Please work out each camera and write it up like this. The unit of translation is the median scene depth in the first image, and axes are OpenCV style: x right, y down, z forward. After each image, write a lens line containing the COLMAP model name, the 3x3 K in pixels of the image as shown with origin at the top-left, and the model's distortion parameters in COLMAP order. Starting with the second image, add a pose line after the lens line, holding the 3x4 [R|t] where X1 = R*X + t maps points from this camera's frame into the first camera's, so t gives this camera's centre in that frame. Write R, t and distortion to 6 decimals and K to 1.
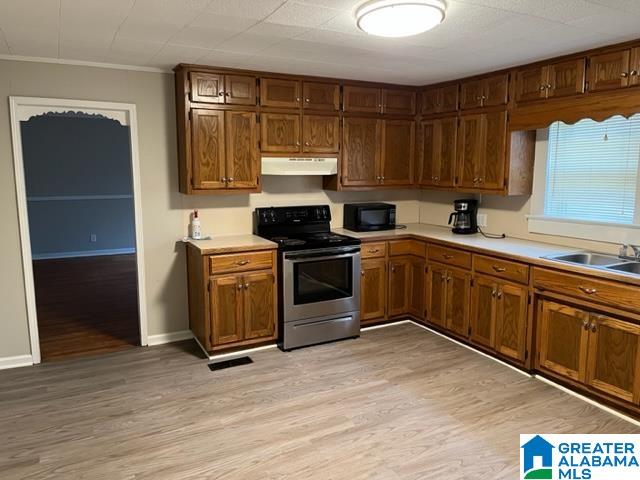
lens RADIAL K [[476.0, 0, 322.3], [0, 476.0, 239.2], [0, 0, 1]] dist [-0.001722, -0.001349]
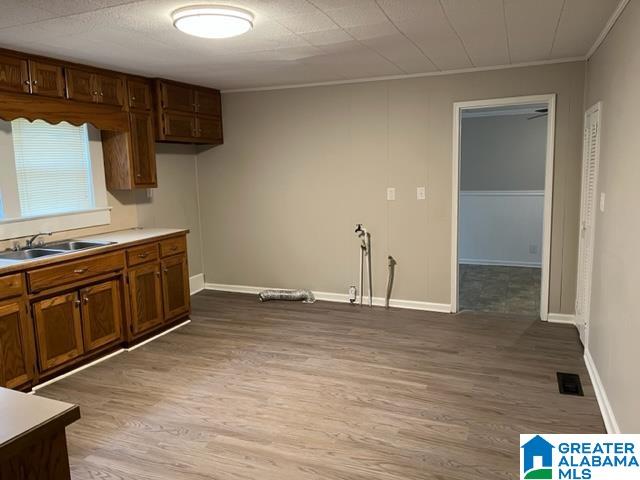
lens RADIAL K [[476.0, 0, 322.3], [0, 476.0, 239.2], [0, 0, 1]] dist [-0.001722, -0.001349]
pose [[-0.643932, -0.095839, 0.759056, -0.684052], [0.133845, 0.962712, 0.235098, -0.158899], [-0.753284, 0.252983, -0.607094, 1.228920]]
